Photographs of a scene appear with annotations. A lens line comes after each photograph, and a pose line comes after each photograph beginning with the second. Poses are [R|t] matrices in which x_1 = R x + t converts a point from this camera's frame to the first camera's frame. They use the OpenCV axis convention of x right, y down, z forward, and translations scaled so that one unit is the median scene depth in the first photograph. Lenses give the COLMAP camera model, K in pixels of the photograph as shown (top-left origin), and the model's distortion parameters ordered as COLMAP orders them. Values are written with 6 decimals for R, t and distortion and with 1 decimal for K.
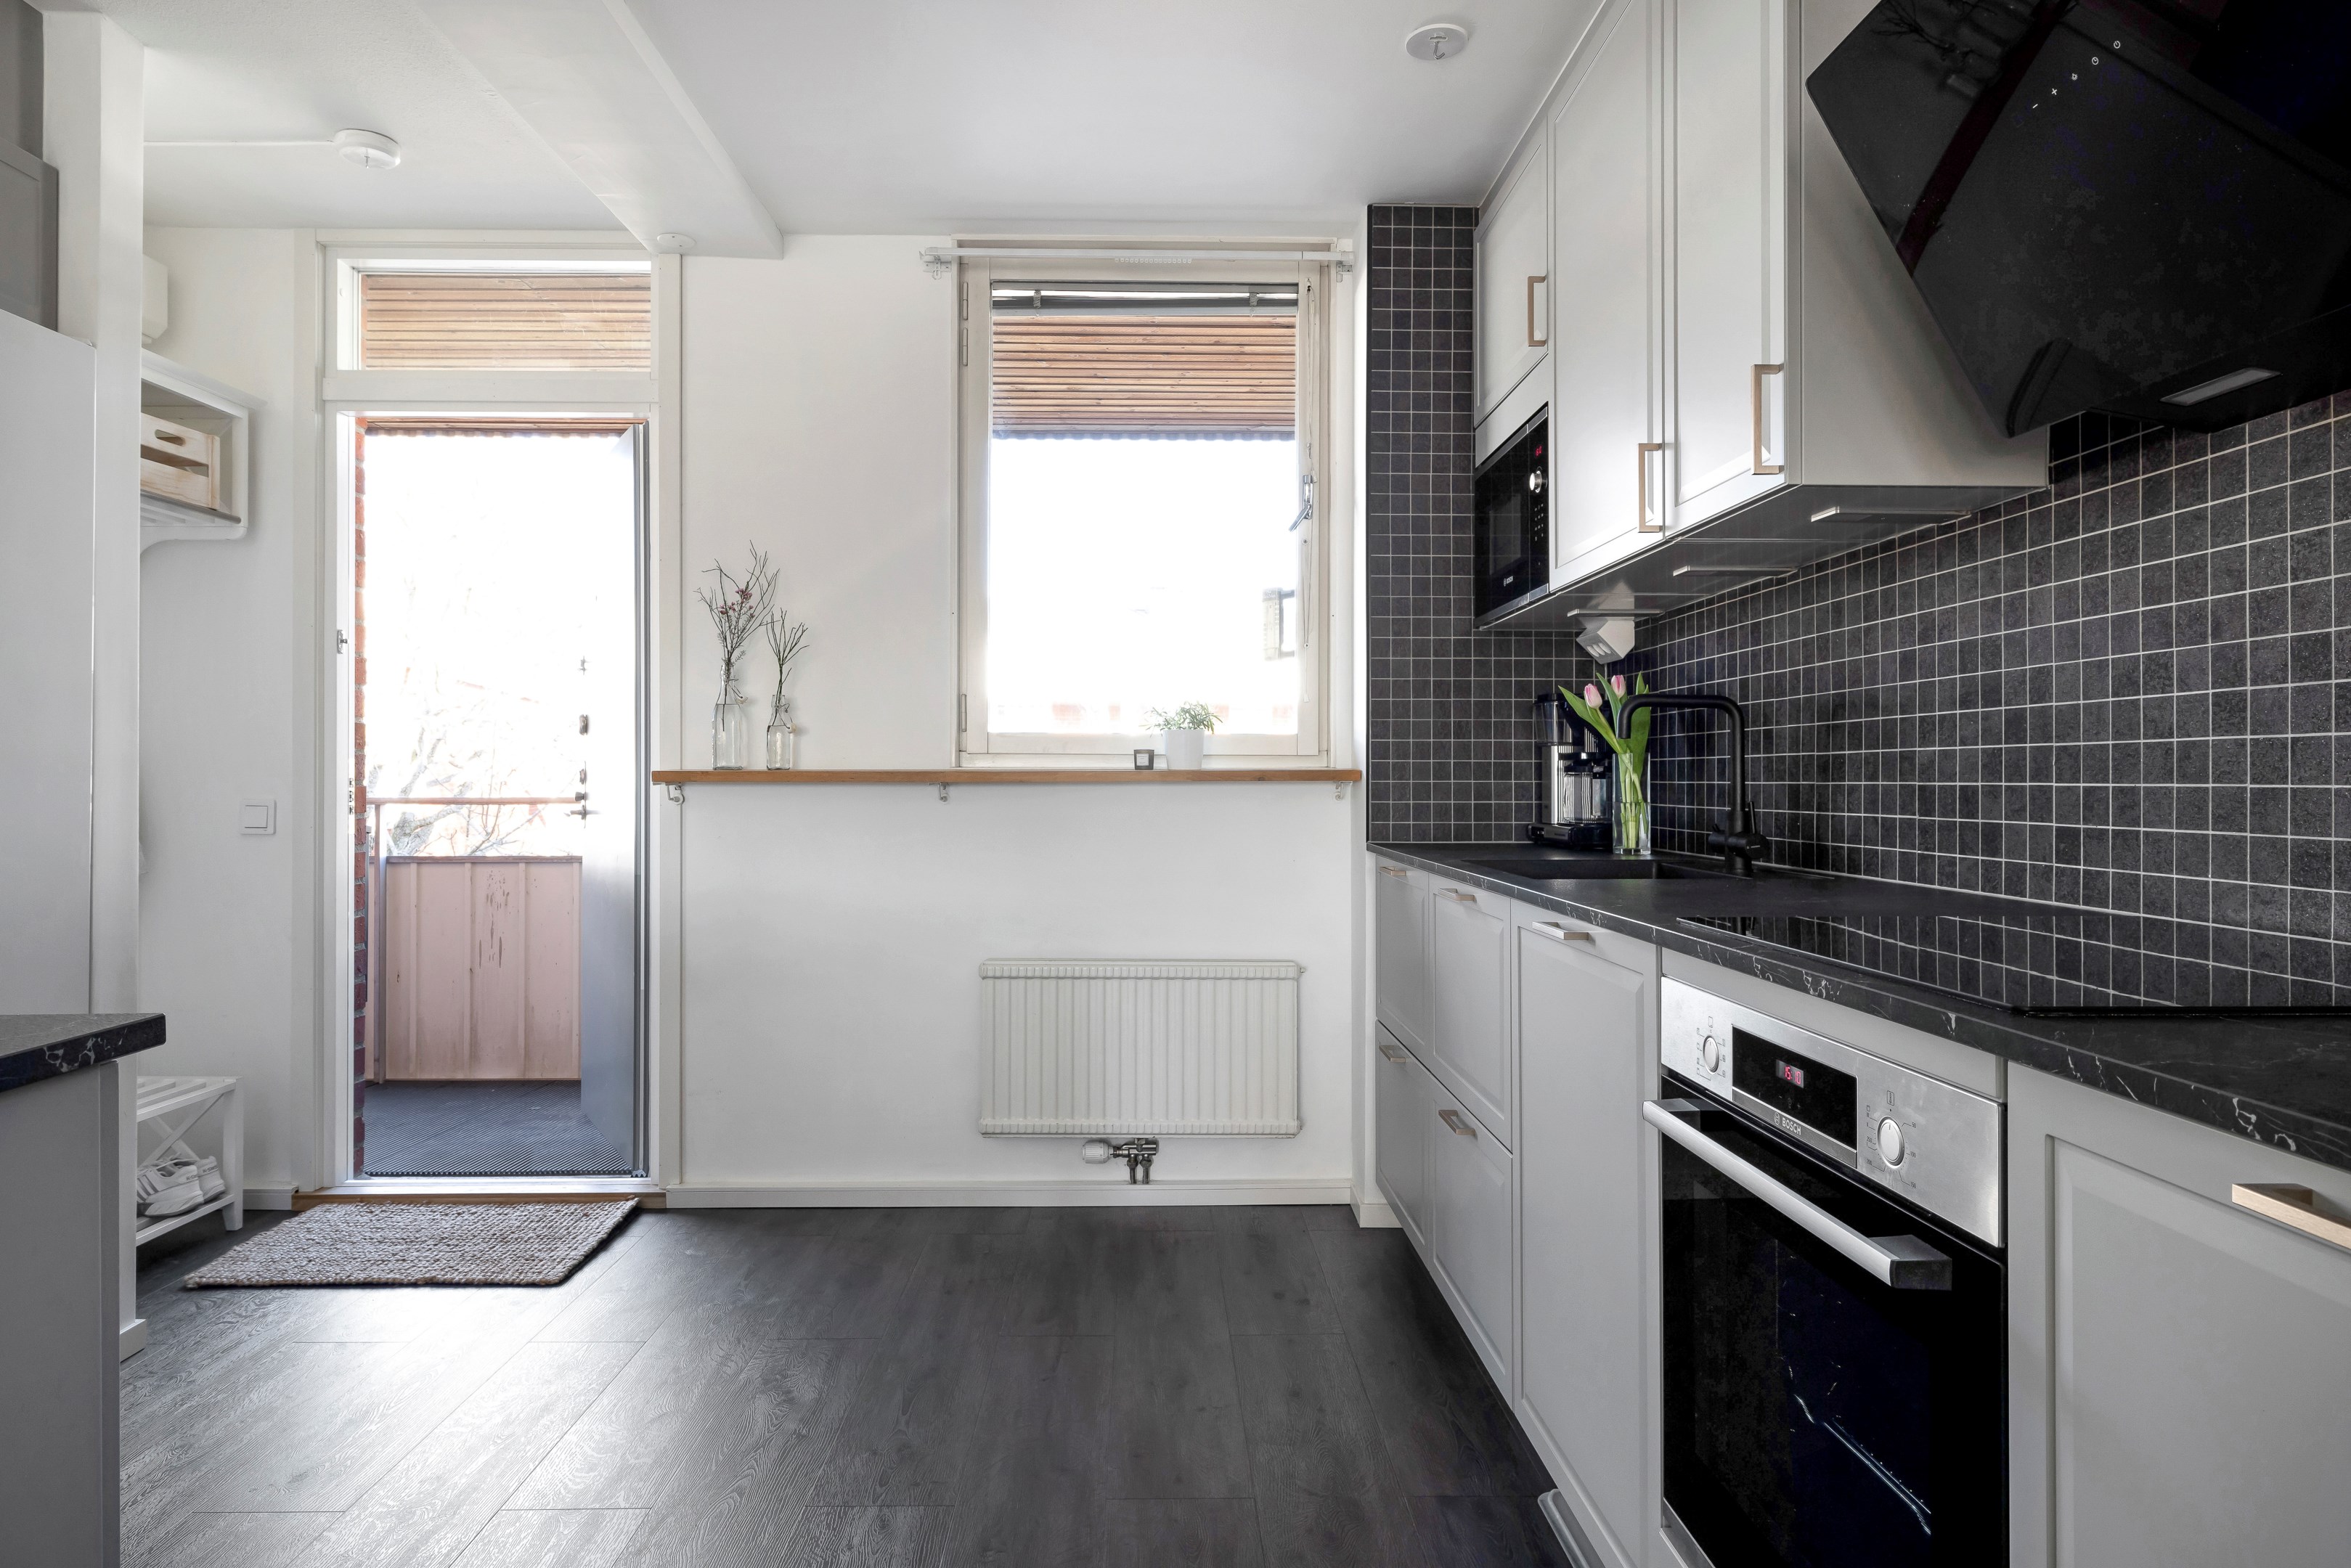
lens RADIAL K [[1307.8, 0, 1177.4], [0, 1307.8, 769.8], [0, 0, 1]] dist [-0.001424, 0.001242]
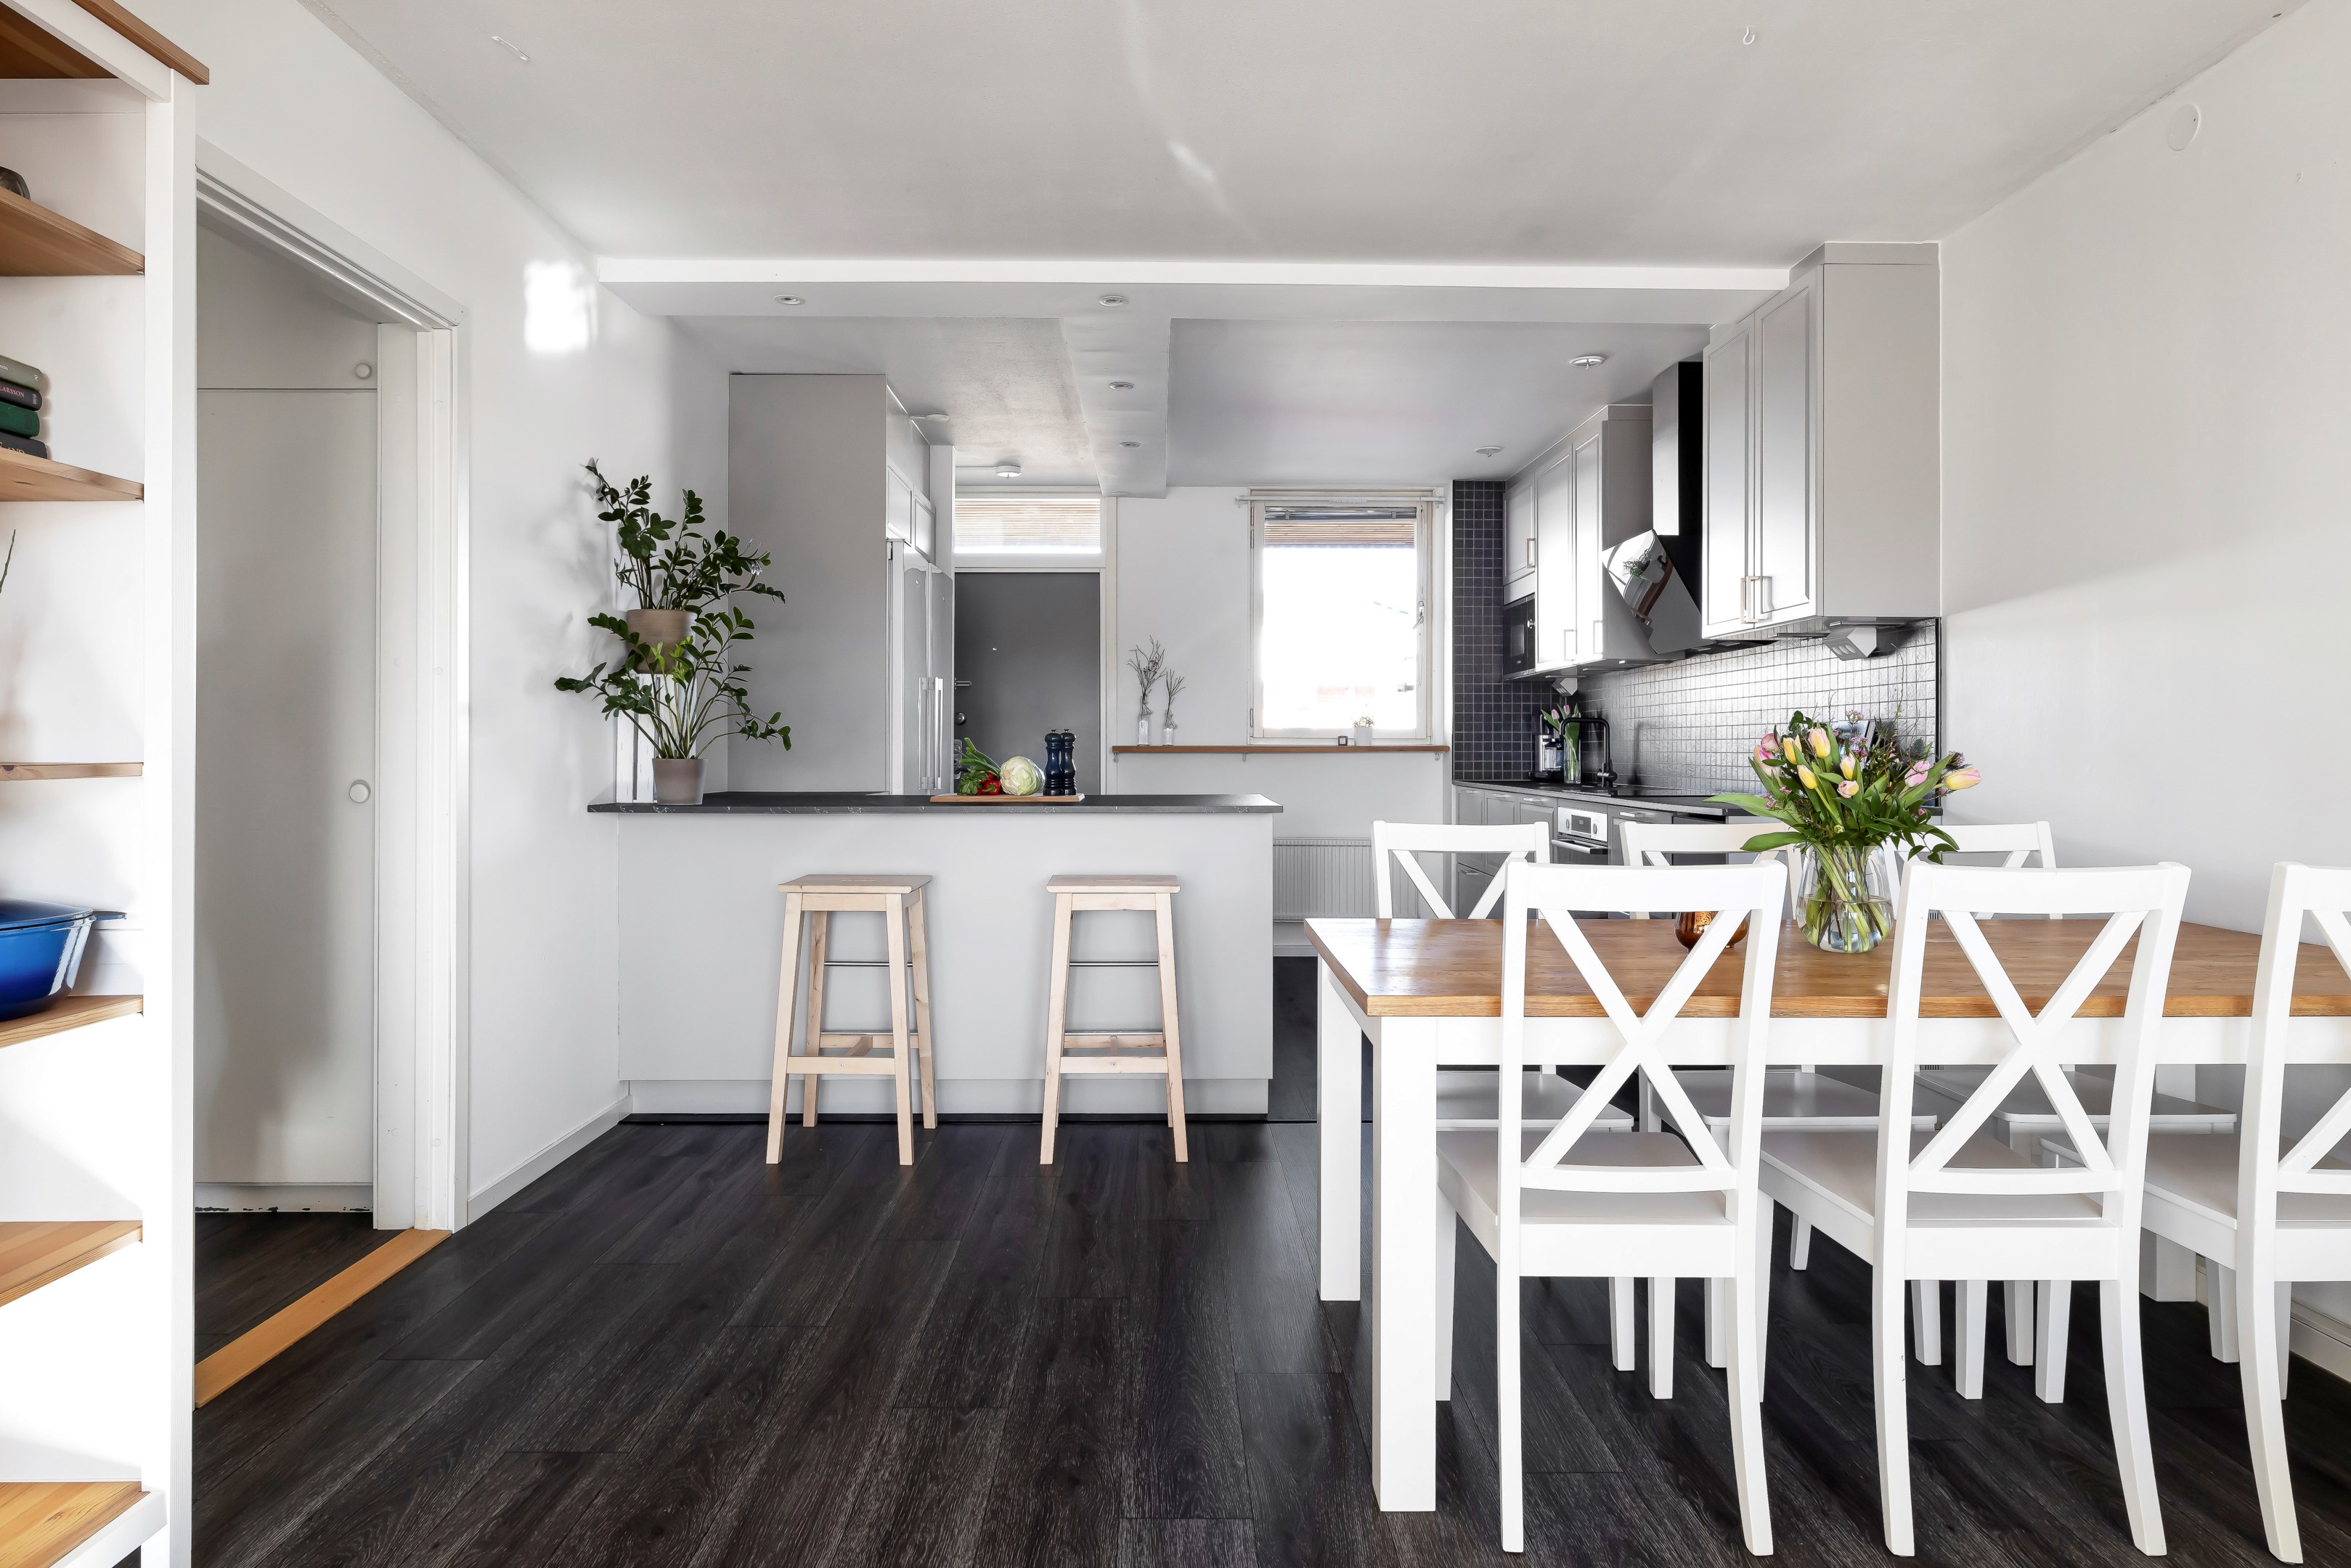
lens RADIAL K [[1334.6, 0, 1150.5], [0, 1334.6, 742.5], [0, 0, 1]] dist [0.002121, -0.003381]
pose [[0.999474, 0.000281, -0.032424, -0.274713], [-0.000214, 0.999998, 0.002068, -0.010159], [0.032424, -0.002060, 0.999472, -1.182734]]
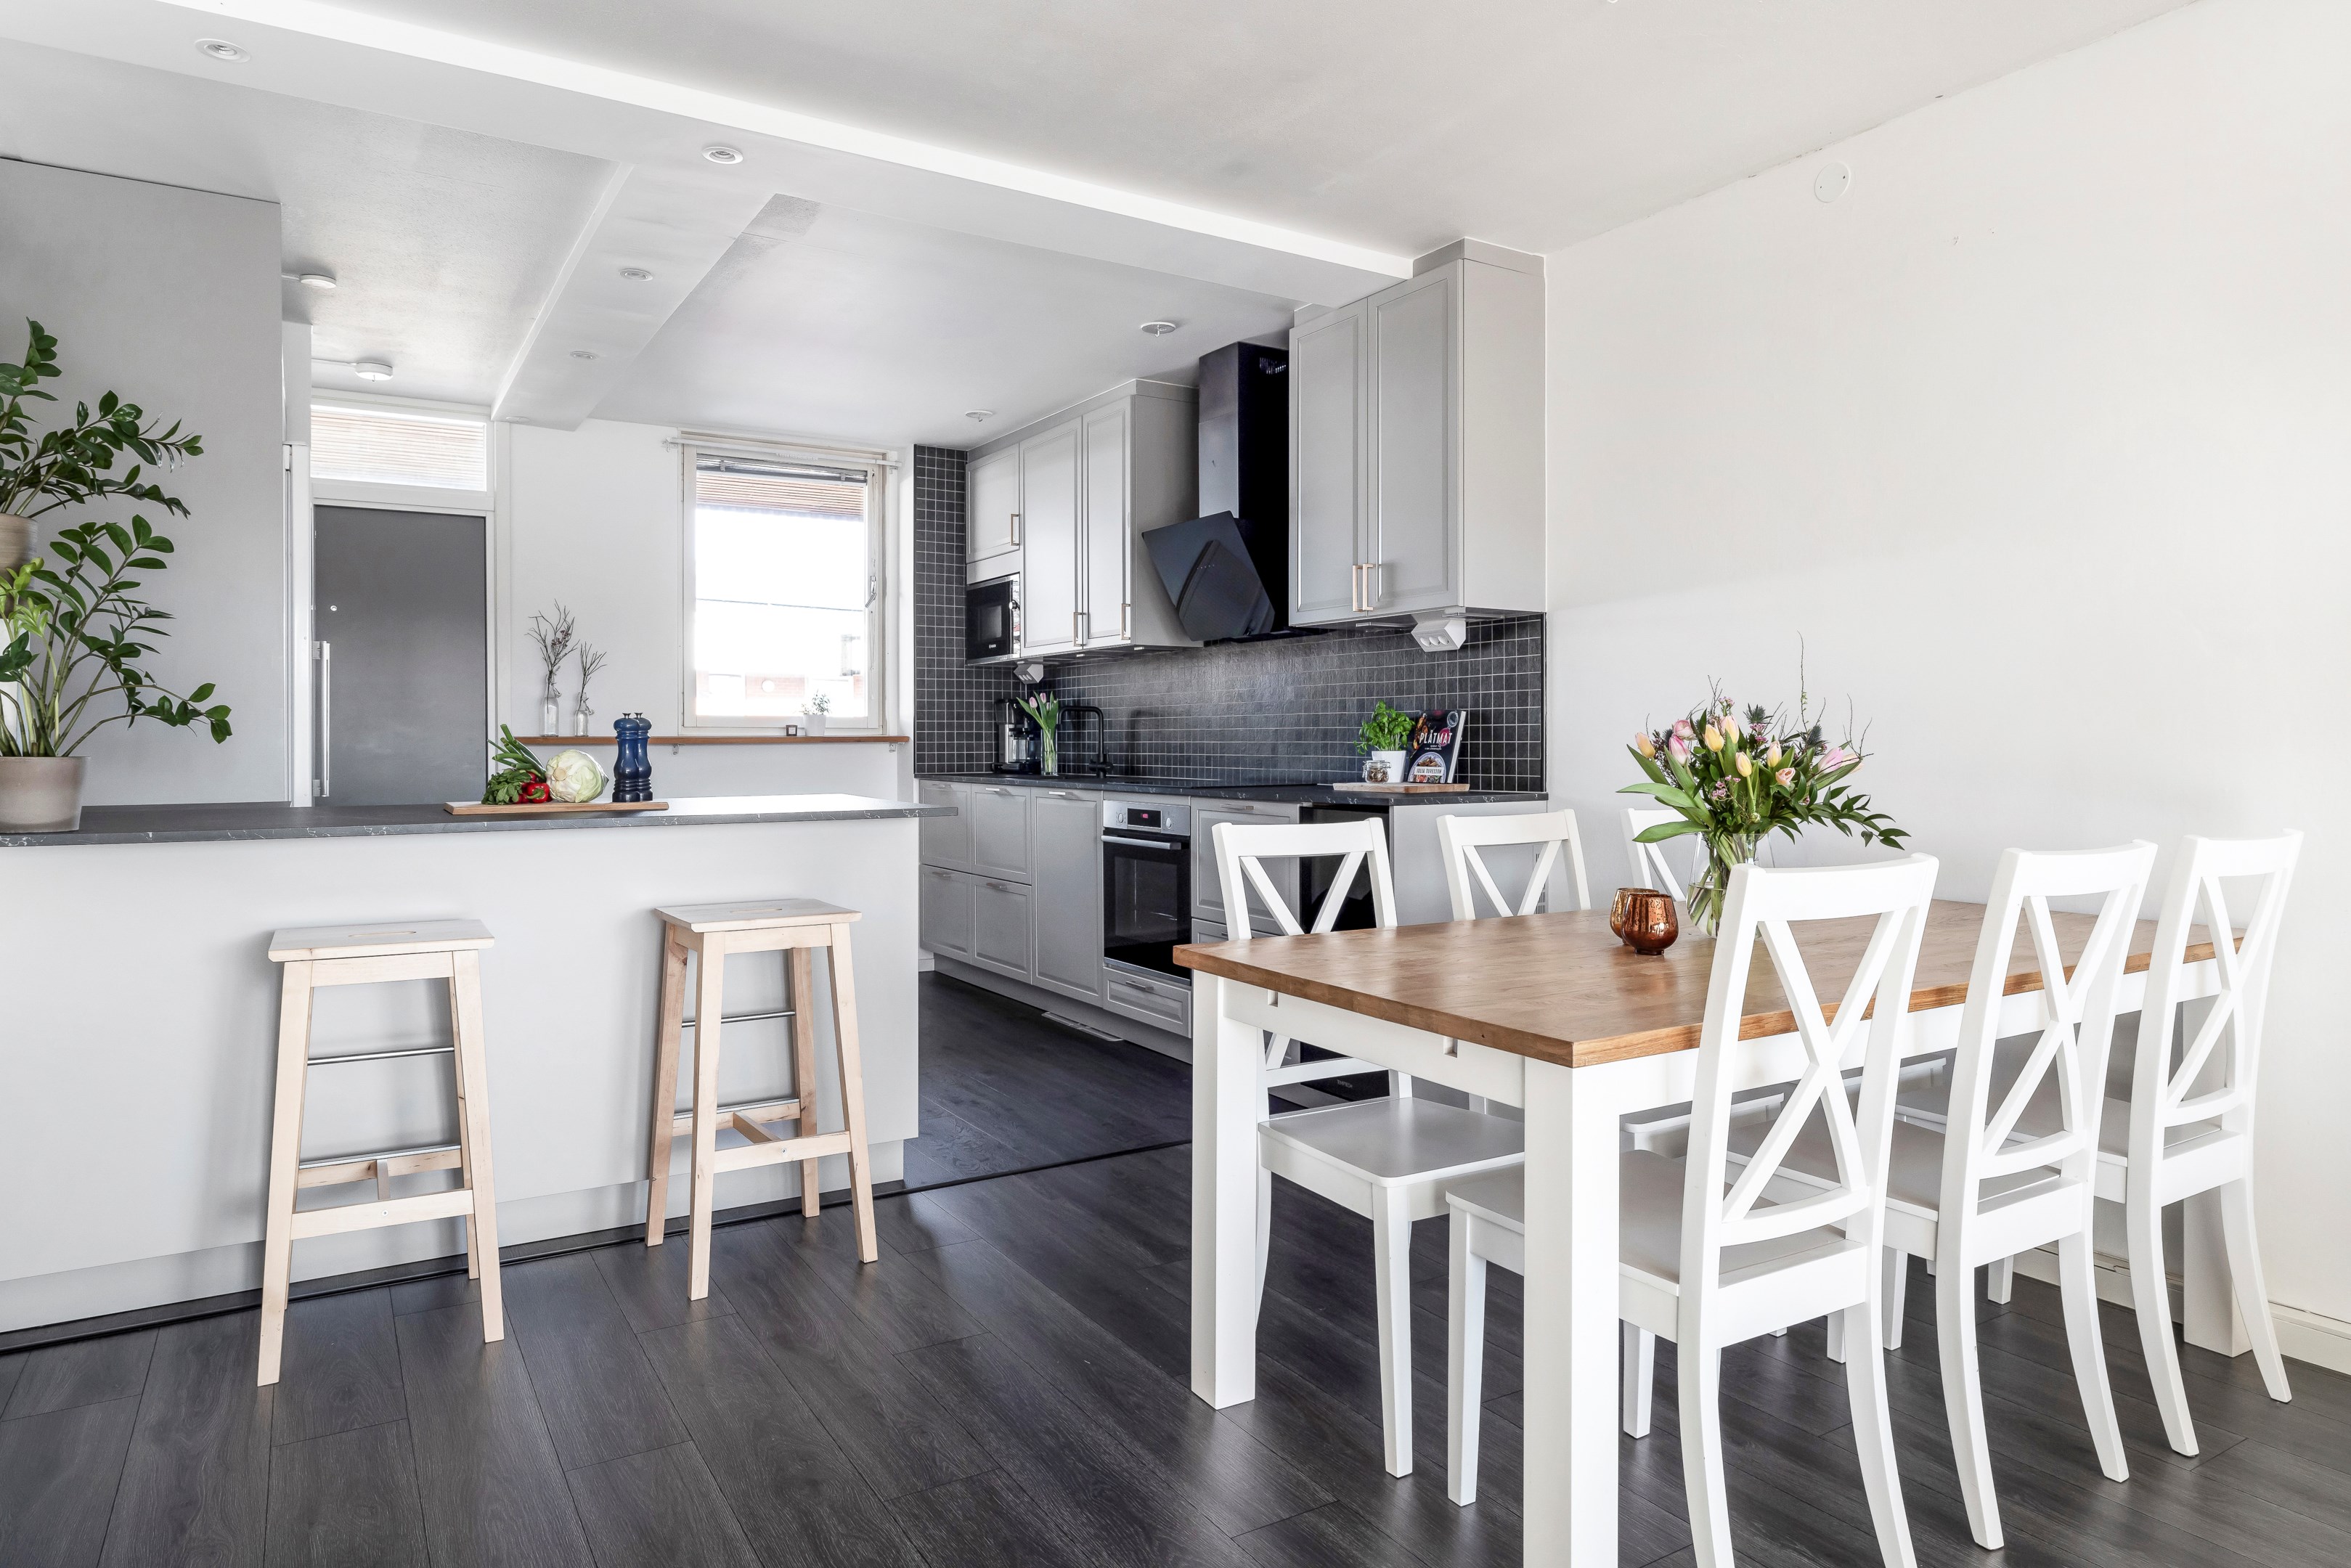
lens RADIAL K [[1385.6, 0, 1093.7], [0, 1385.6, 746.4], [0, 0, 1]] dist [-0.002390, 0.000635]
pose [[0.883702, -0.004834, 0.468024, -0.581830], [-0.000179, 0.999943, 0.010665, -0.006774], [-0.468049, -0.009508, 0.883651, -0.940077]]
